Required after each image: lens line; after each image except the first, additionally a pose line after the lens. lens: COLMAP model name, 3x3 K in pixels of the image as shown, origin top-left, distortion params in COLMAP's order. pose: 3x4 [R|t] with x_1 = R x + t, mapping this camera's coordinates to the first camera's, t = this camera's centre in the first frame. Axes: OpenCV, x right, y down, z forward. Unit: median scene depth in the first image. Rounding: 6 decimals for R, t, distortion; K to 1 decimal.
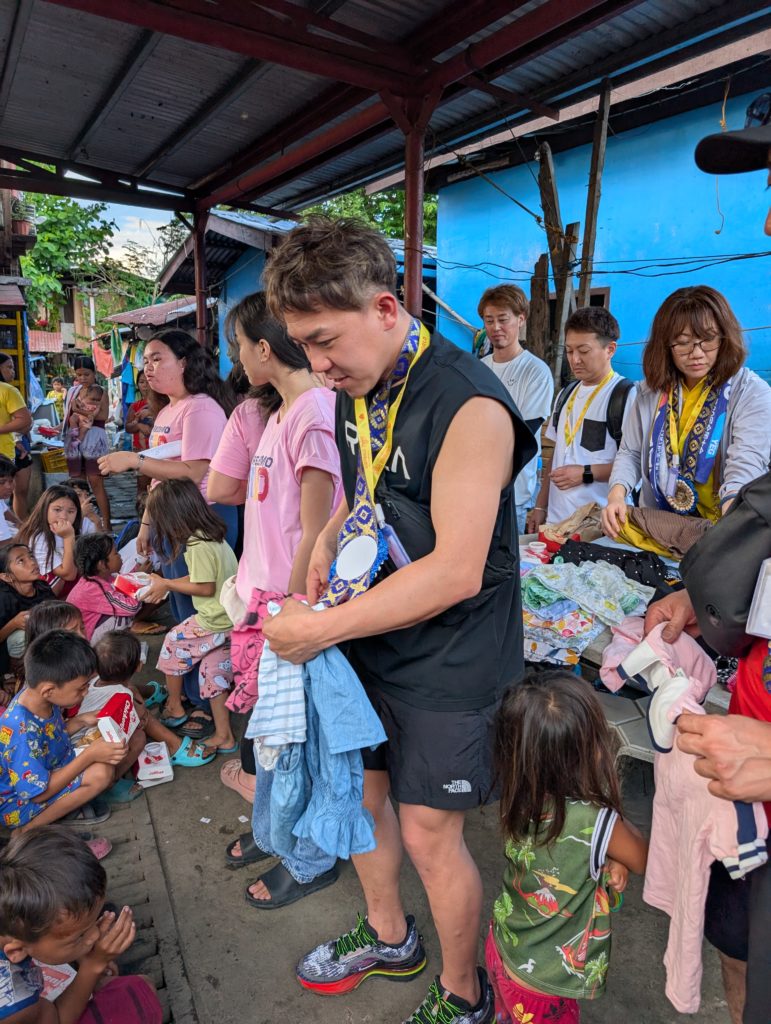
lens RADIAL K [[729.2, 0, 378.8], [0, 729.2, 514.2], [0, 0, 1]] dist [0.007619, -0.005765]
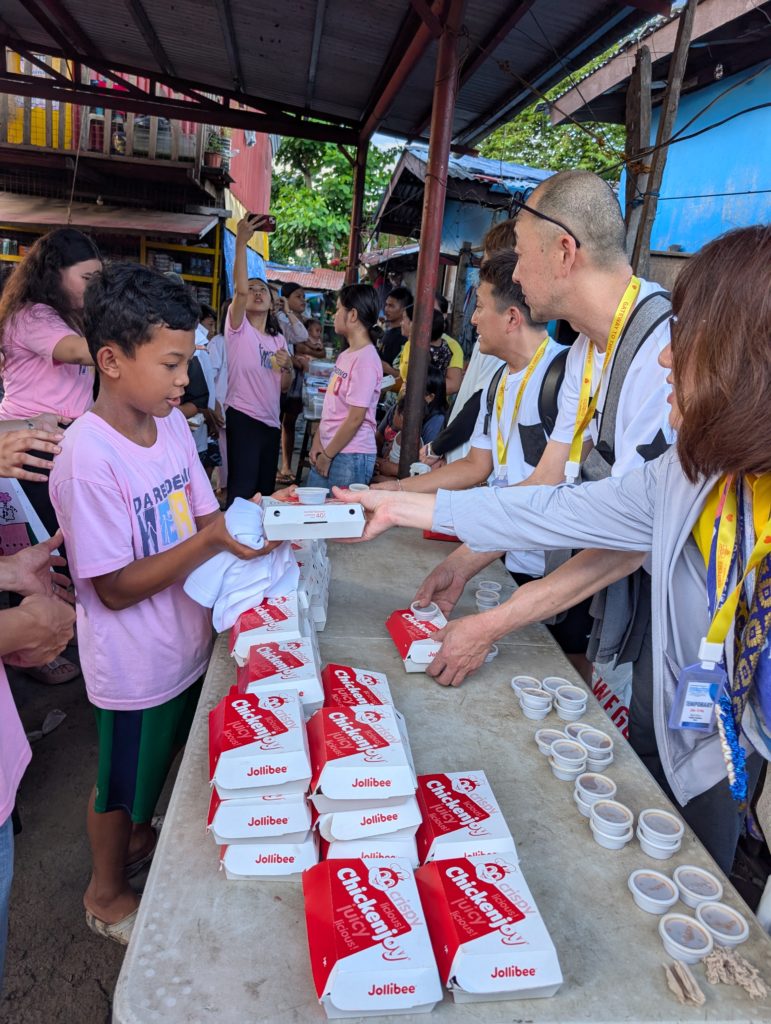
lens RADIAL K [[729.2, 0, 378.2], [0, 729.2, 516.7], [0, 0, 1]] dist [0.007619, -0.005765]
pose [[0.921854, 0.180729, -0.342815, 0.163849], [-0.159132, 0.983112, 0.090373, -0.014728], [0.353358, -0.028758, 0.935046, 0.068346]]
